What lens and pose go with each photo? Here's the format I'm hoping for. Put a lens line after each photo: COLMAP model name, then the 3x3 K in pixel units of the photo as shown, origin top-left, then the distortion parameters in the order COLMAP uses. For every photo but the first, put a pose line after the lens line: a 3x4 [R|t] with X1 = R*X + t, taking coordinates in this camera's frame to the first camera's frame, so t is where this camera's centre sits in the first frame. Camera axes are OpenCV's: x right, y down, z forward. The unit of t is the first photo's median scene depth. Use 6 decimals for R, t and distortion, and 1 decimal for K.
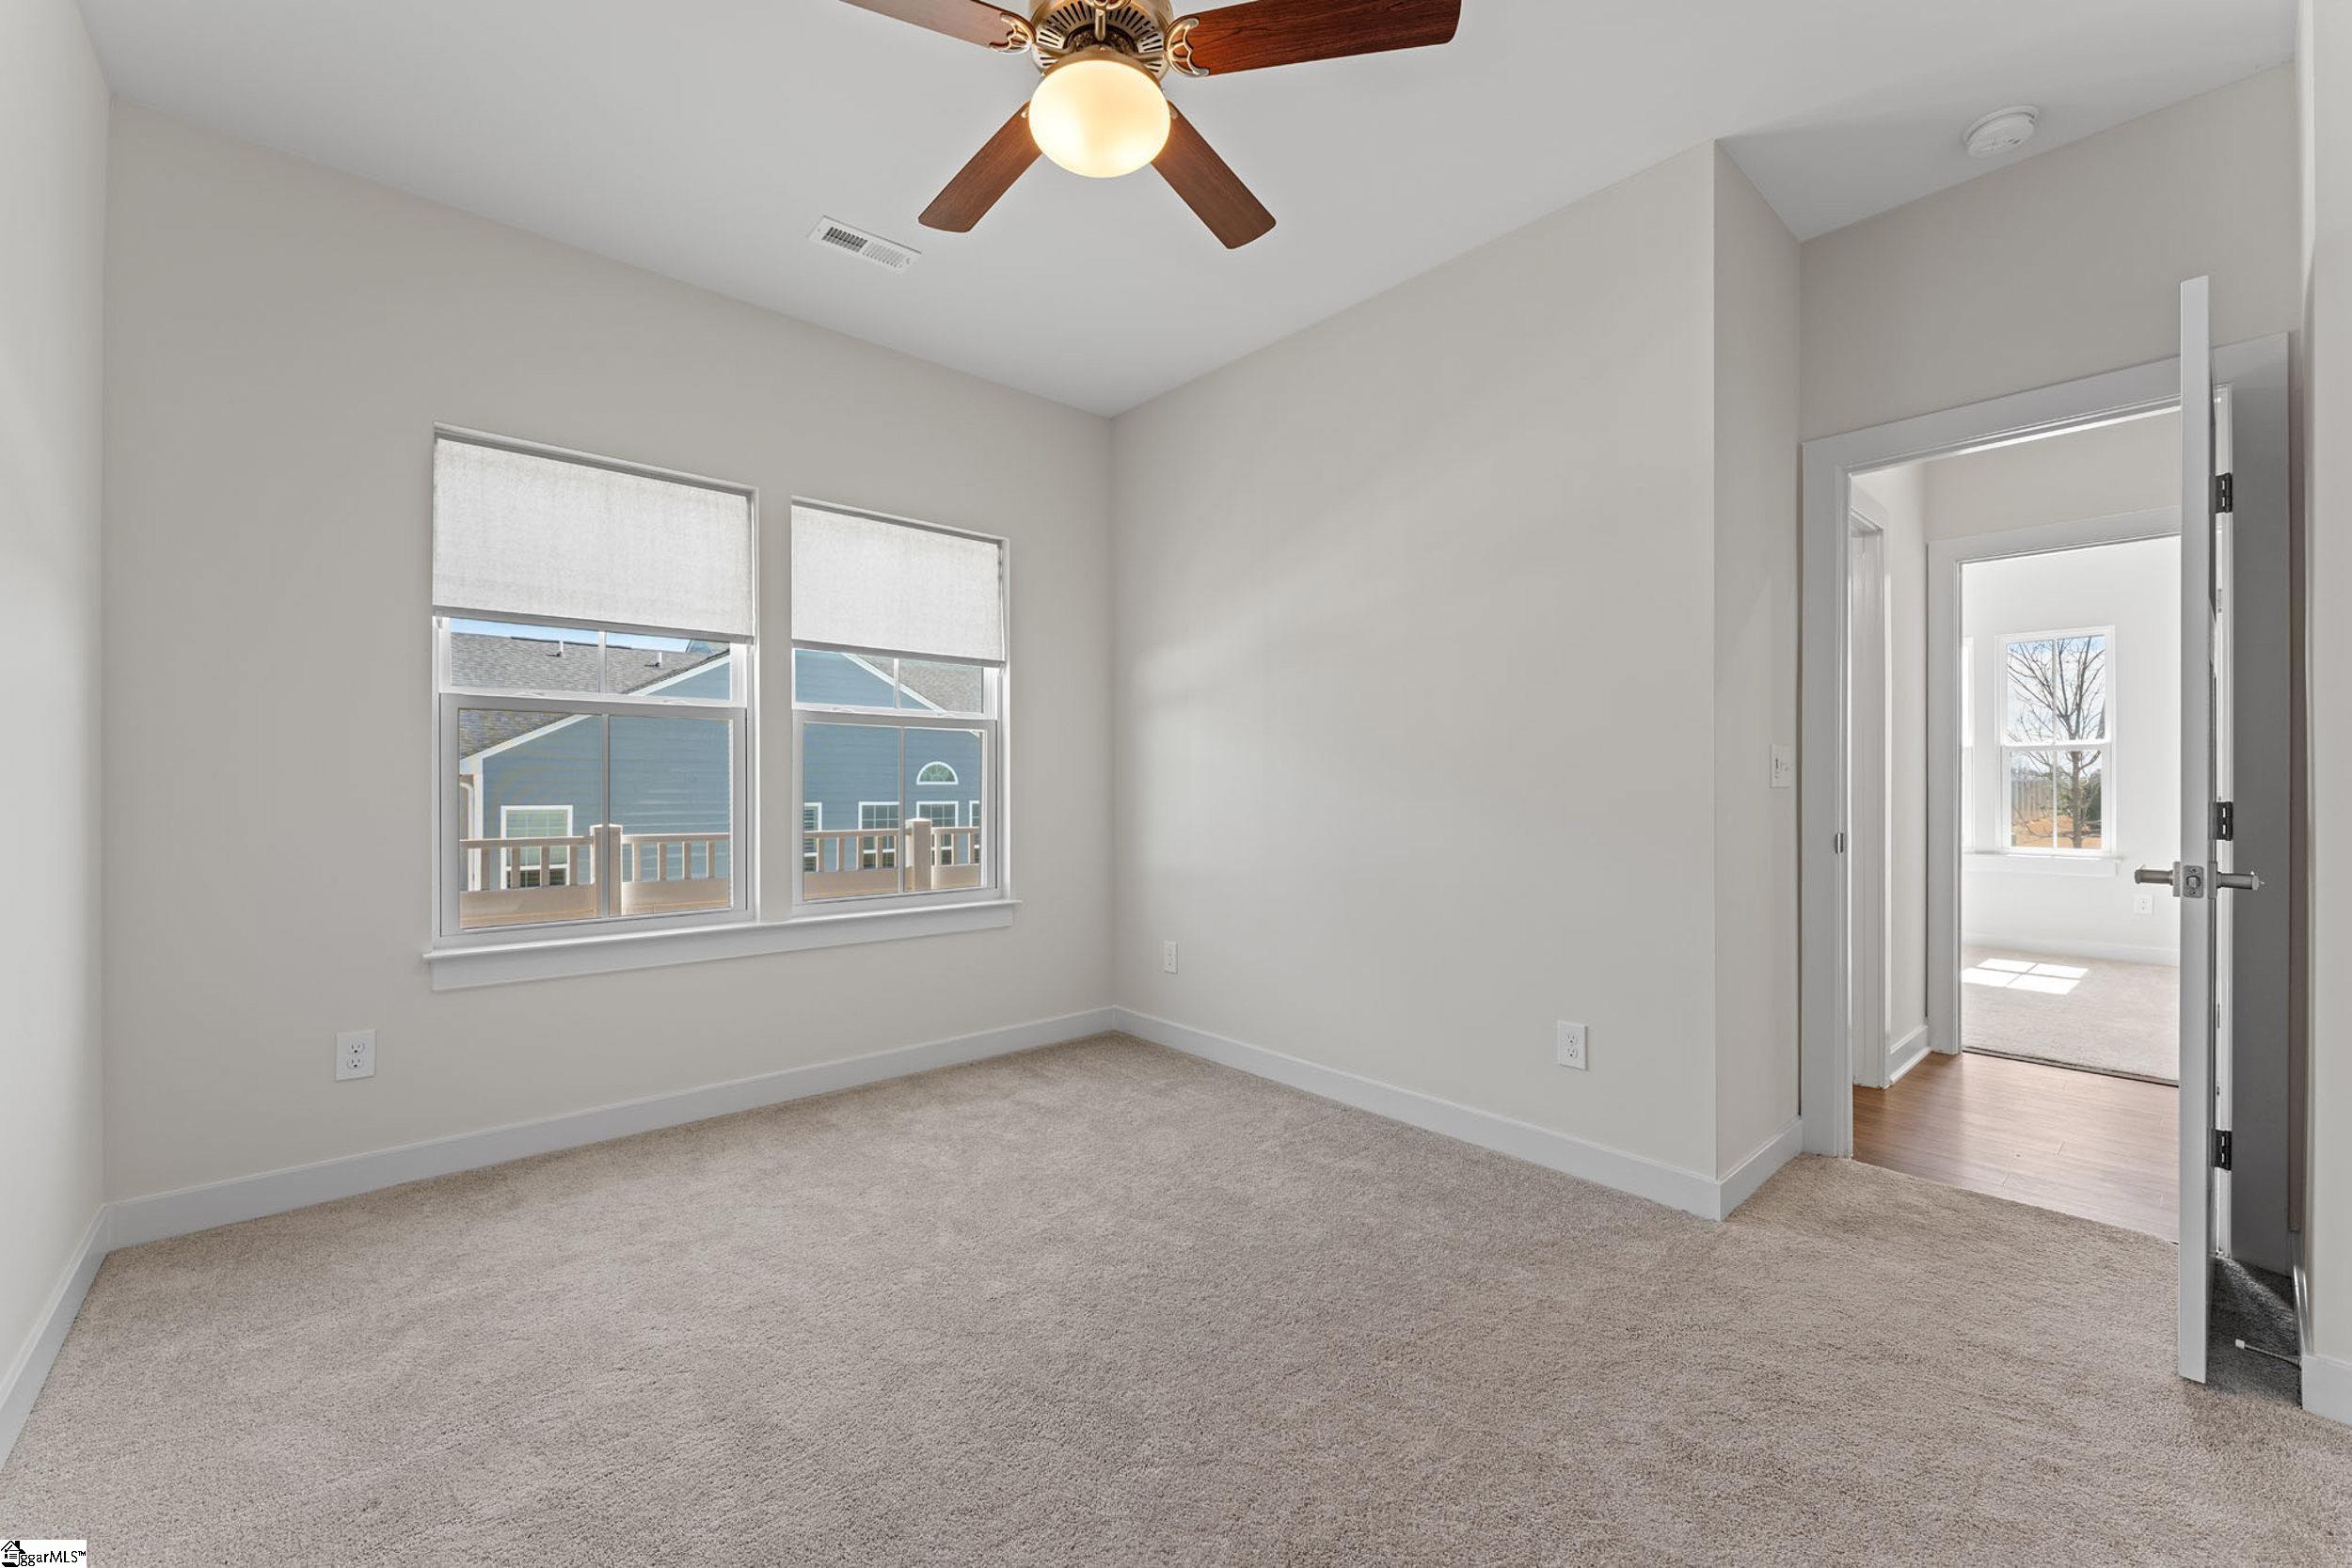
lens RADIAL K [[943.3, 0, 1175.2], [0, 943.3, 782.0], [0, 0, 1]] dist [-0.001062, -0.000544]
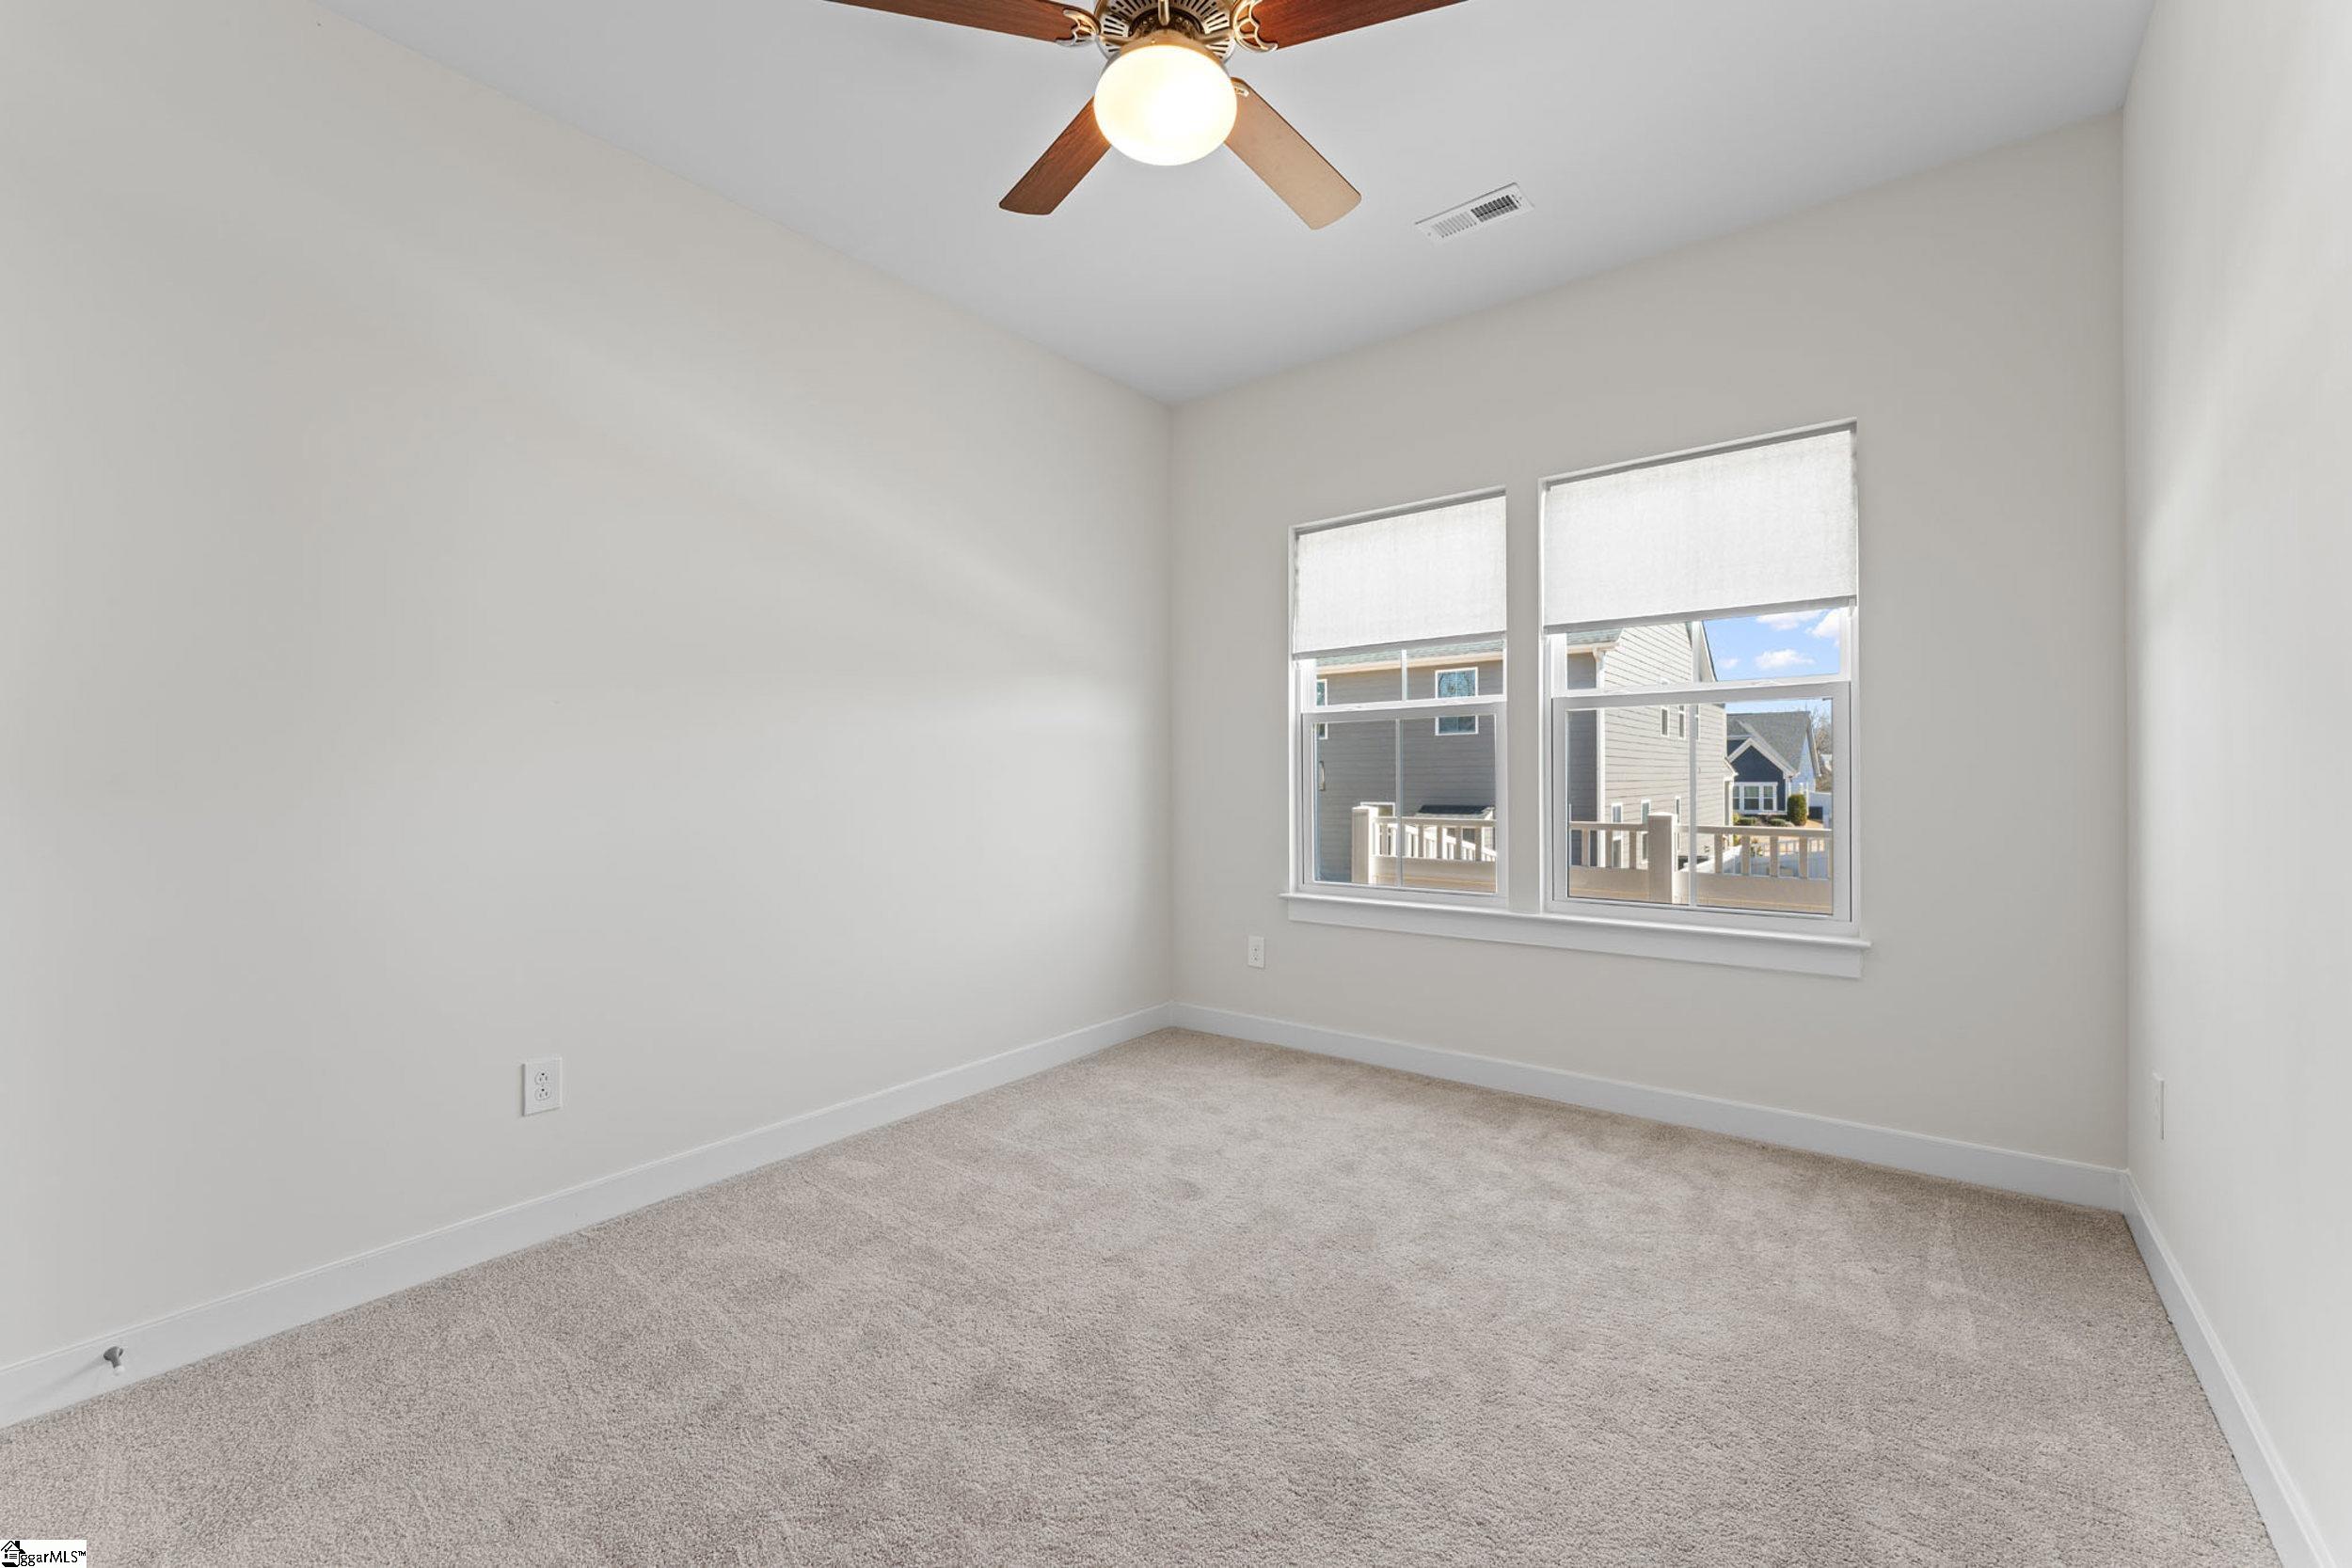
lens RADIAL K [[943.3, 0, 1162.7], [0, 943.3, 784.5], [0, 0, 1]] dist [-0.001062, -0.000544]
pose [[0.174807, 0.005768, -0.984586, 0.495561], [0.009483, 0.999927, 0.007542, 0.000635], [0.984557, -0.010656, 0.174739, 0.453622]]
